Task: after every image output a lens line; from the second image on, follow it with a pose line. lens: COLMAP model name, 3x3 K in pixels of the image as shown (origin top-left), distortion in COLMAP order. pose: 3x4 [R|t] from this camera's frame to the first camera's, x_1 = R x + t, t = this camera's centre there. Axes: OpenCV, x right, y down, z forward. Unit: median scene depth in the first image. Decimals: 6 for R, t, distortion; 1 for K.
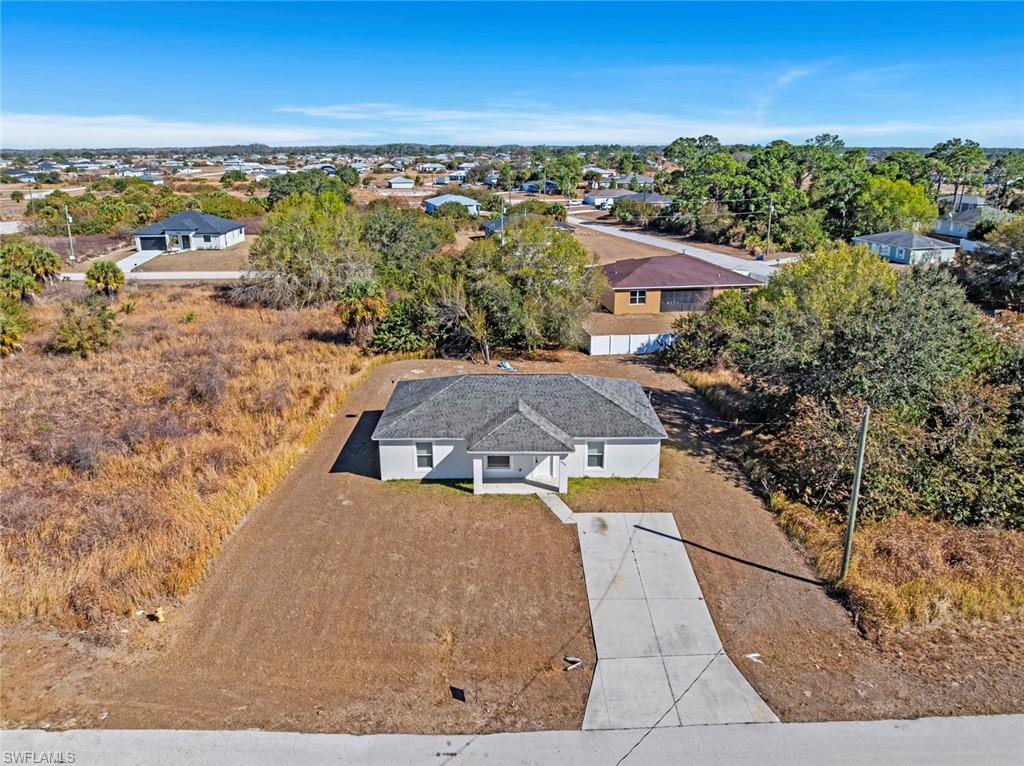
lens RADIAL K [[714.9, 0, 509.0], [0, 714.9, 382.3], [0, 0, 1]] dist [-0.037295, 0.002476]
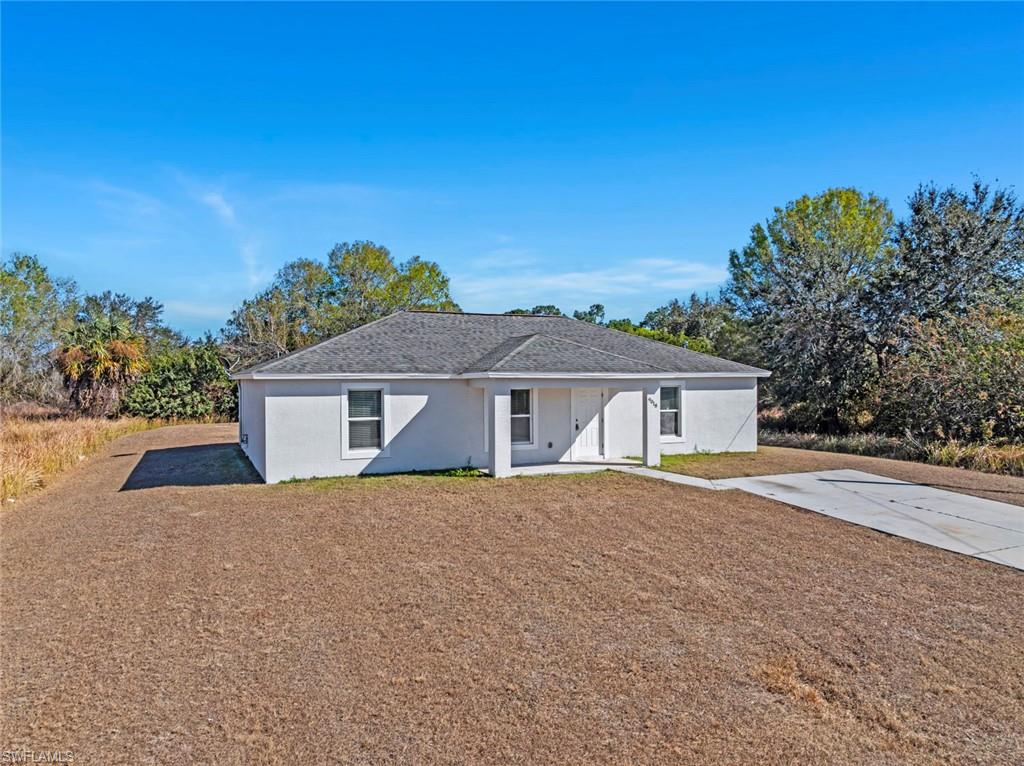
lens RADIAL K [[714.9, 0, 517.6], [0, 714.9, 383.2], [0, 0, 1]] dist [-0.037295, 0.002476]
pose [[0.910330, -0.004385, 0.413861, -0.218866], [0.130073, 0.952310, -0.276020, 0.219055], [-0.392914, 0.305101, 0.867486, 0.549296]]
